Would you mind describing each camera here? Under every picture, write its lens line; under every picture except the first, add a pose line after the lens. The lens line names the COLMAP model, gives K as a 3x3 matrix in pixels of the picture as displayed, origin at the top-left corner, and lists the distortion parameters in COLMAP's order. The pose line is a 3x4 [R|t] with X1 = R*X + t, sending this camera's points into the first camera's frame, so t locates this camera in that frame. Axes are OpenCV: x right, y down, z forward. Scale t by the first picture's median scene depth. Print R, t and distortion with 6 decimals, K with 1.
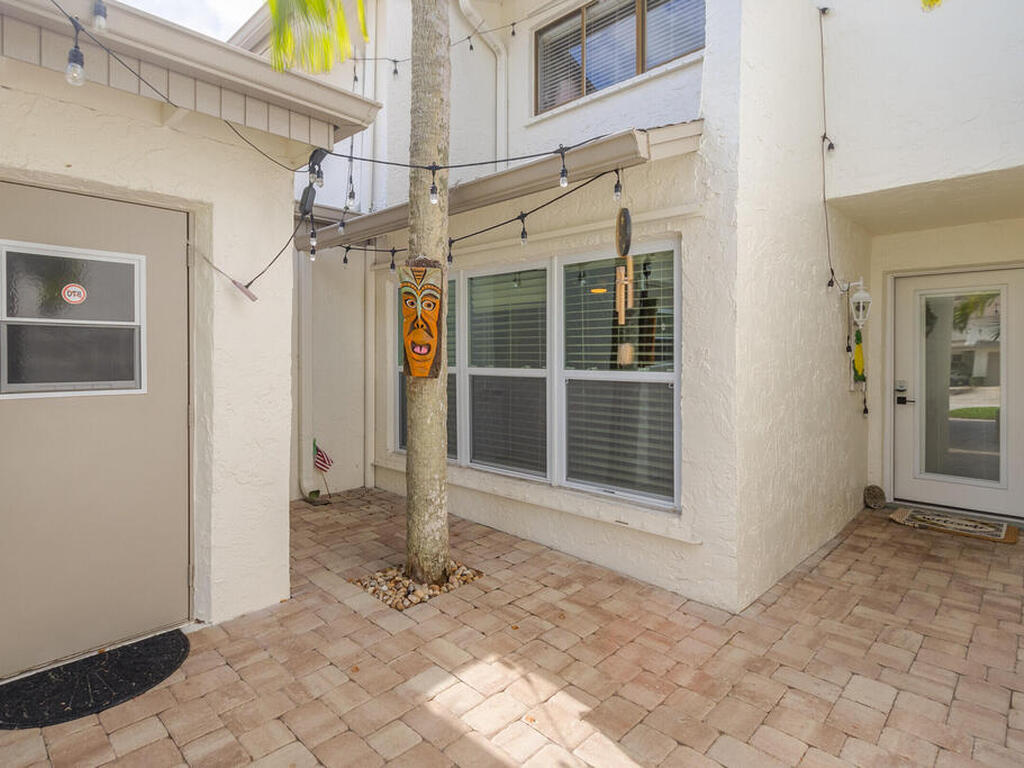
lens RADIAL K [[544.8, 0, 525.6], [0, 544.8, 361.2], [0, 0, 1]] dist [-0.001486, -0.001174]
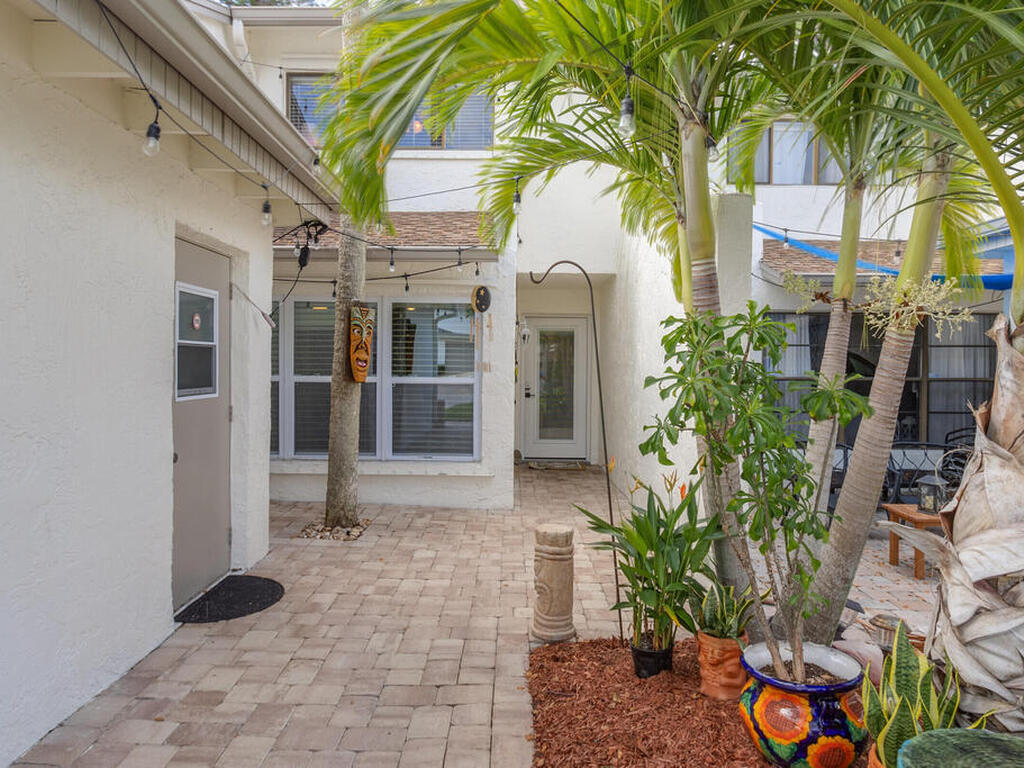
lens RADIAL K [[669.9, 0, 519.9], [0, 669.9, 366.9], [0, 0, 1]] dist [0.004915, -0.001035]
pose [[0.706728, 0.001426, 0.707484, -0.920062], [0.000178, 0.999998, -0.002193, -0.005977], [-0.707486, 0.001675, 0.706726, -0.459198]]
